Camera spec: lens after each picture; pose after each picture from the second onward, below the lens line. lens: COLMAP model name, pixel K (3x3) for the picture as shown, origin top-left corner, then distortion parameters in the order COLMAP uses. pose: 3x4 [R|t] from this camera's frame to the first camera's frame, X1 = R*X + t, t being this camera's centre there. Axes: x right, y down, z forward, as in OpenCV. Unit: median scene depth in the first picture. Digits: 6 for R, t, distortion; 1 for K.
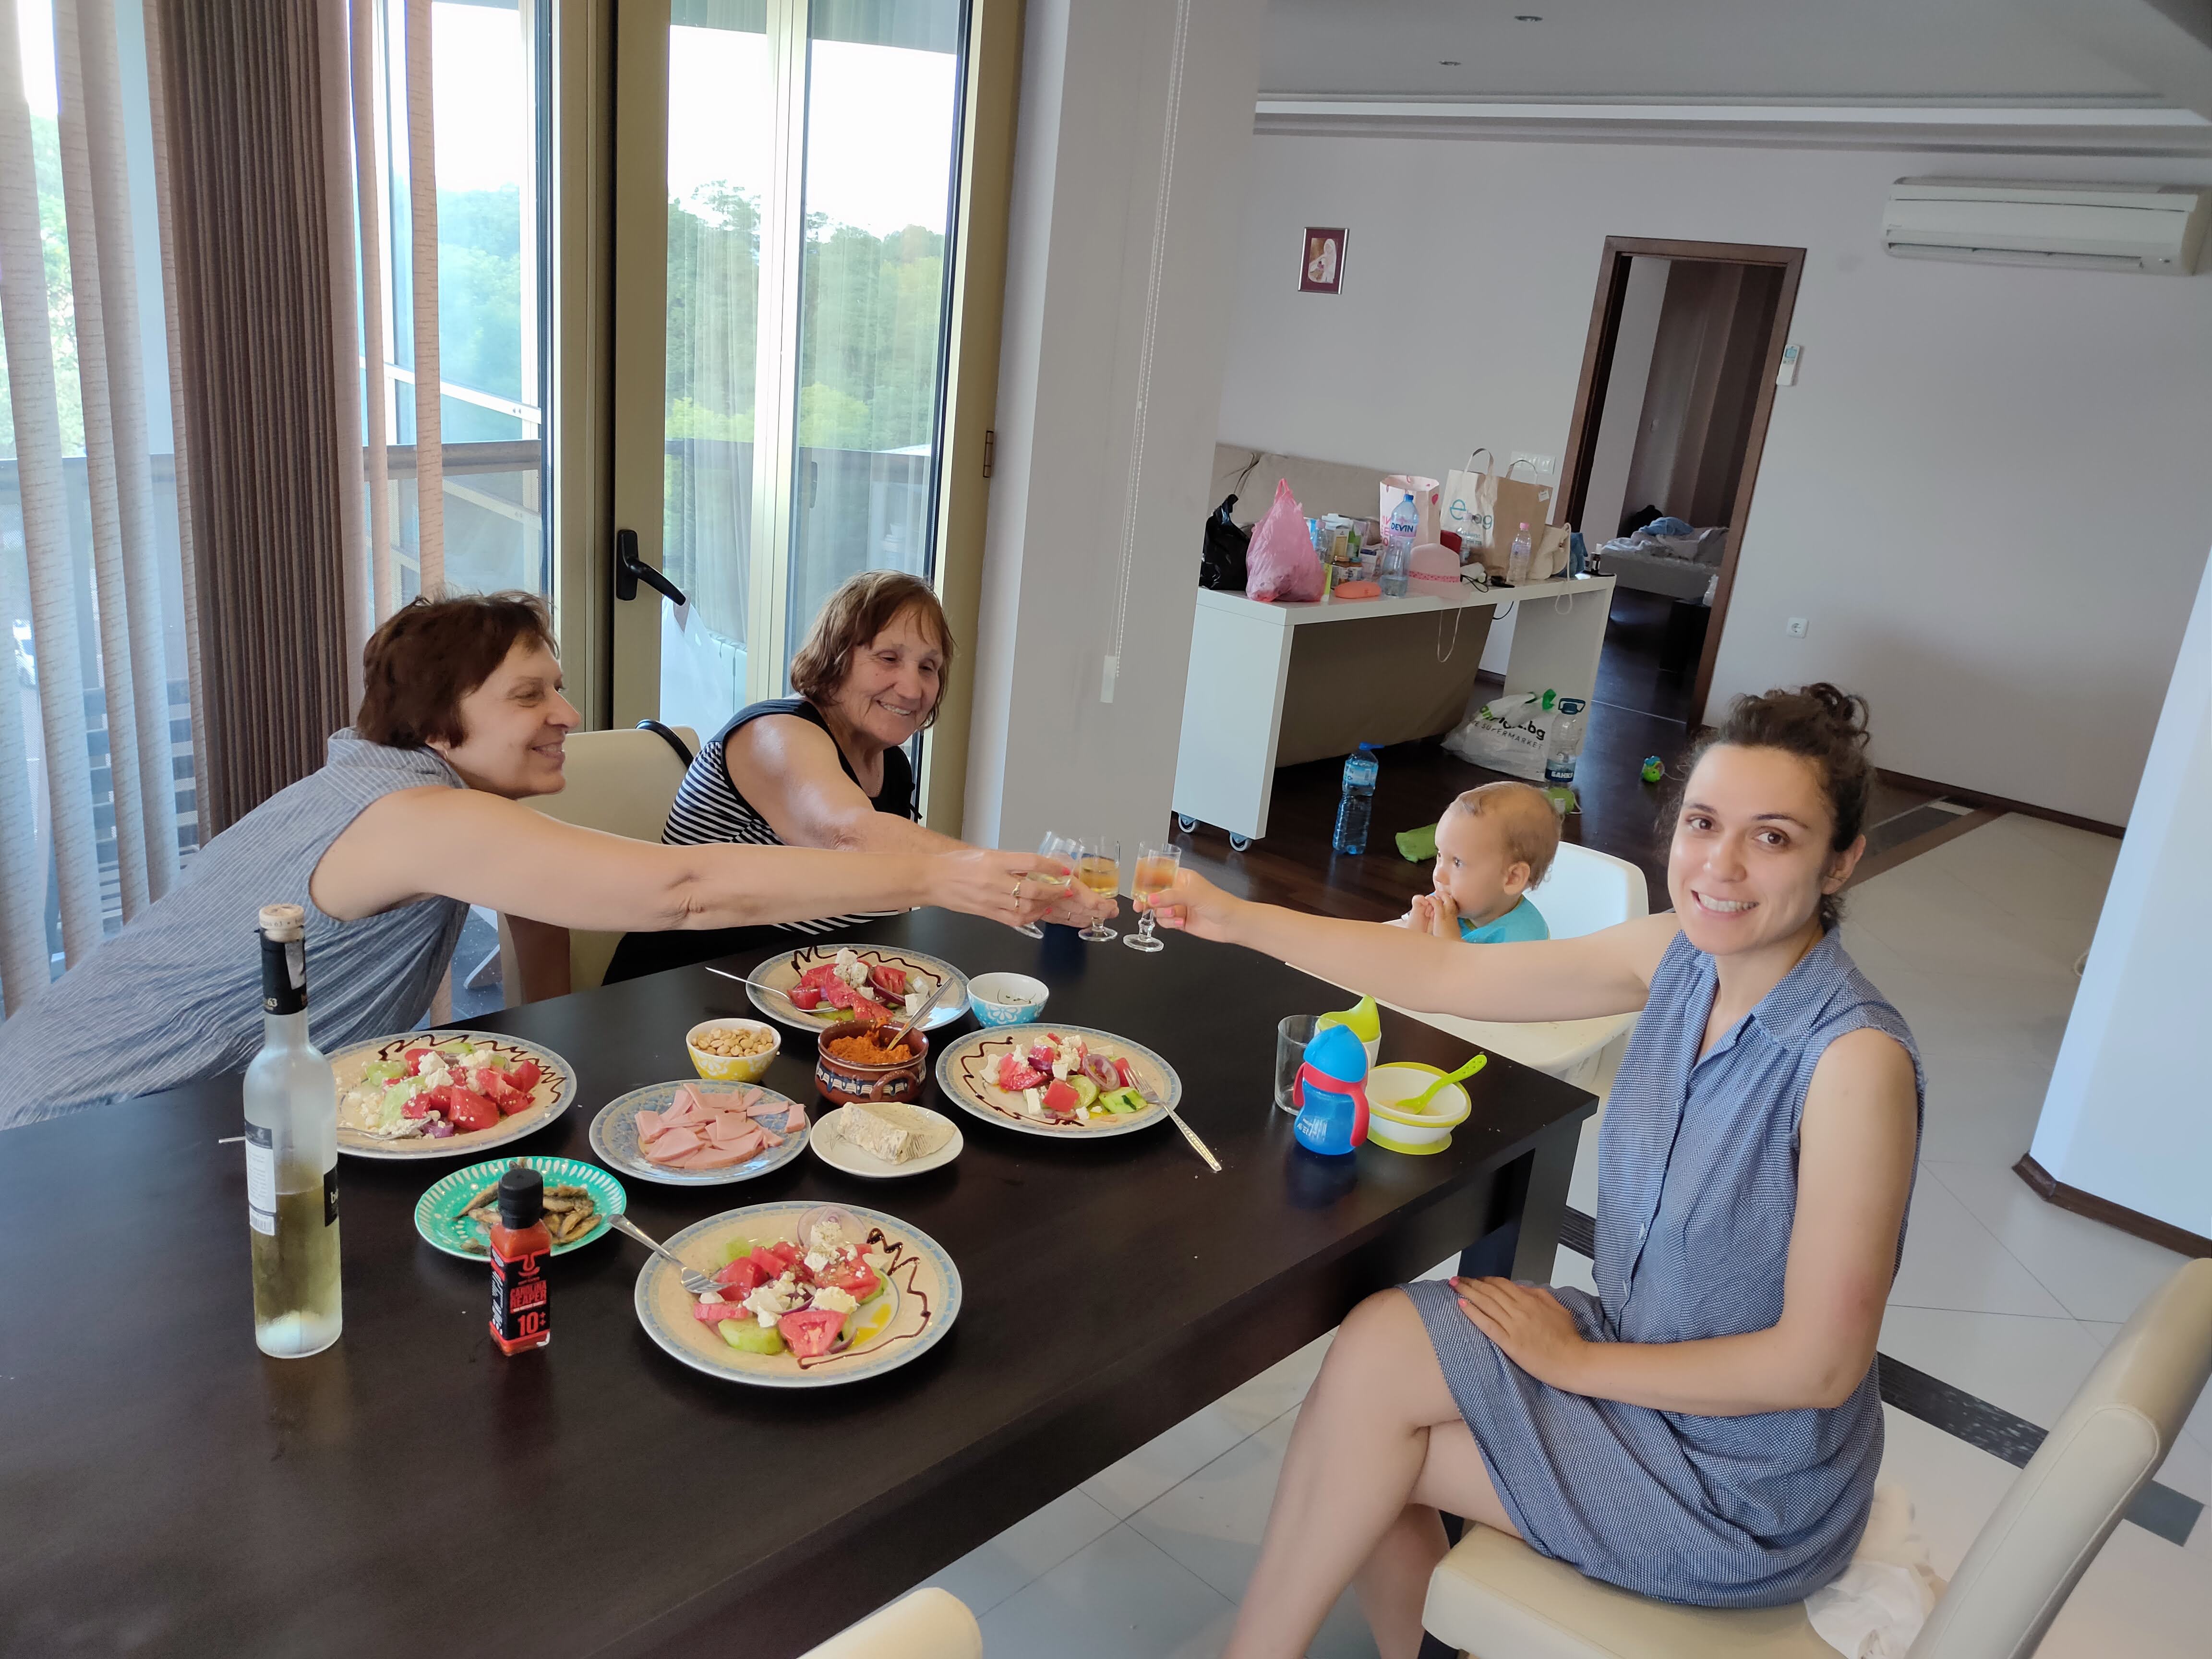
lens RADIAL K [[1683.9, 0, 1106.0], [0, 1683.9, 829.5], [0, 0, 1]] dist [-0.076293, 0.089984]
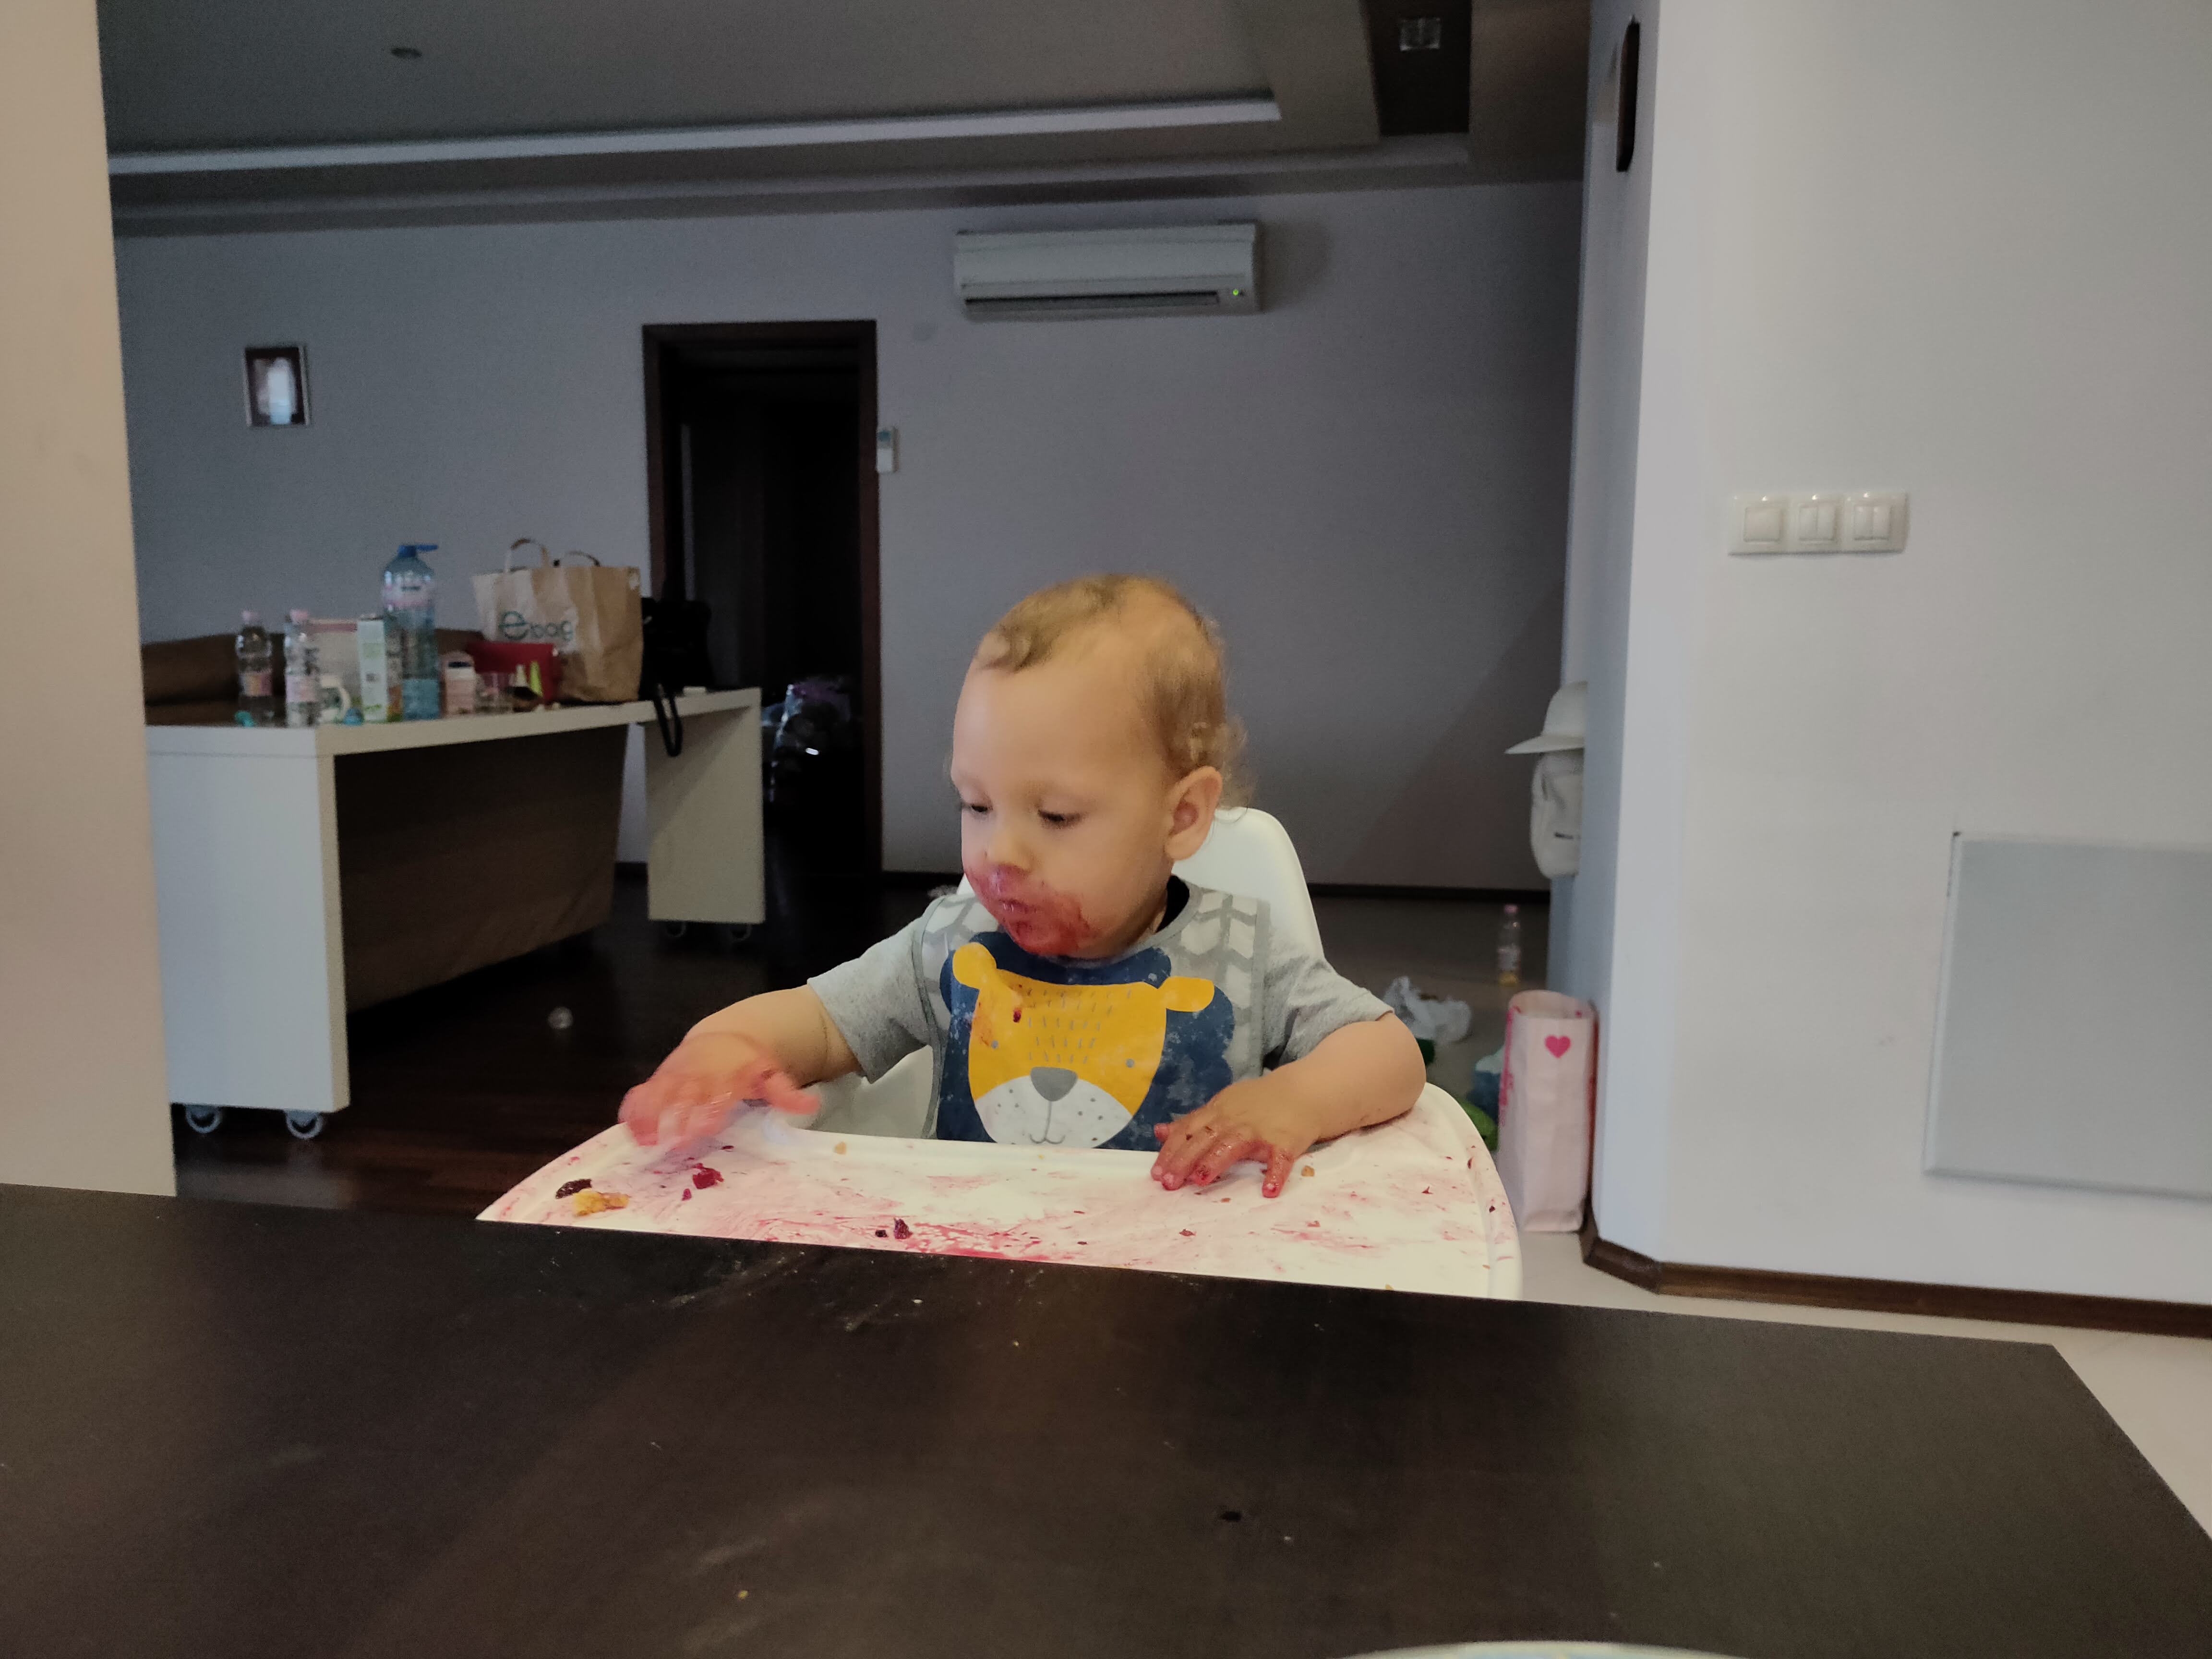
lens RADIAL K [[1685.6, 0, 1113.5], [0, 1685.6, 832.2], [0, 0, 1]] dist [0.009493, 0.009143]
pose [[0.837767, -0.165073, 0.520478, 0.033904], [0.243275, 0.966214, -0.085138, 0.038932], [-0.488839, 0.197945, 0.849620, 0.462557]]
